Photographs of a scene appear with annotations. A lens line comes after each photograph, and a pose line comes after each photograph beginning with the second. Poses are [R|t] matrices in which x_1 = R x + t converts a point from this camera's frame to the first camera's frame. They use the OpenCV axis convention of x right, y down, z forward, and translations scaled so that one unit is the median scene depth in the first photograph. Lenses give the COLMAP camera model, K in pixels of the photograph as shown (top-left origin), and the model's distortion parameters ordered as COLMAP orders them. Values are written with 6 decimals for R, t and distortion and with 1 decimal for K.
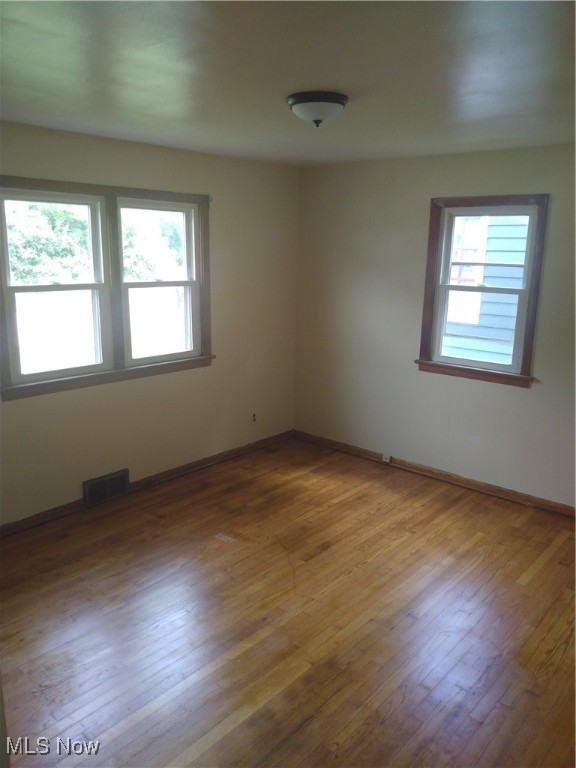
lens RADIAL K [[598.7, 0, 288.5], [0, 598.7, 379.9], [0, 0, 1]] dist [0.108773, -0.240234]
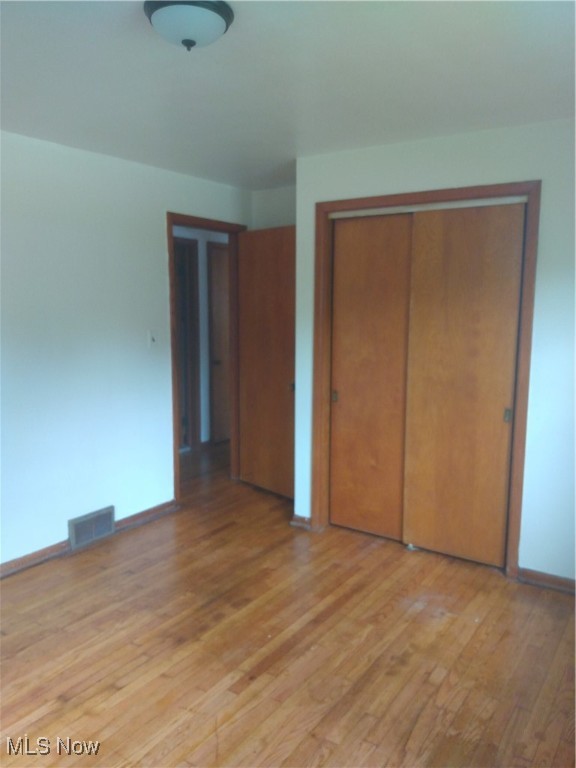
lens RADIAL K [[598.7, 0, 288.5], [0, 598.7, 379.9], [0, 0, 1]] dist [0.108773, -0.240234]
pose [[-0.991290, -0.003861, -0.131641, 0.024198], [-0.049552, 0.937053, 0.345652, -0.313303], [0.122020, 0.349165, -0.929083, 1.803803]]
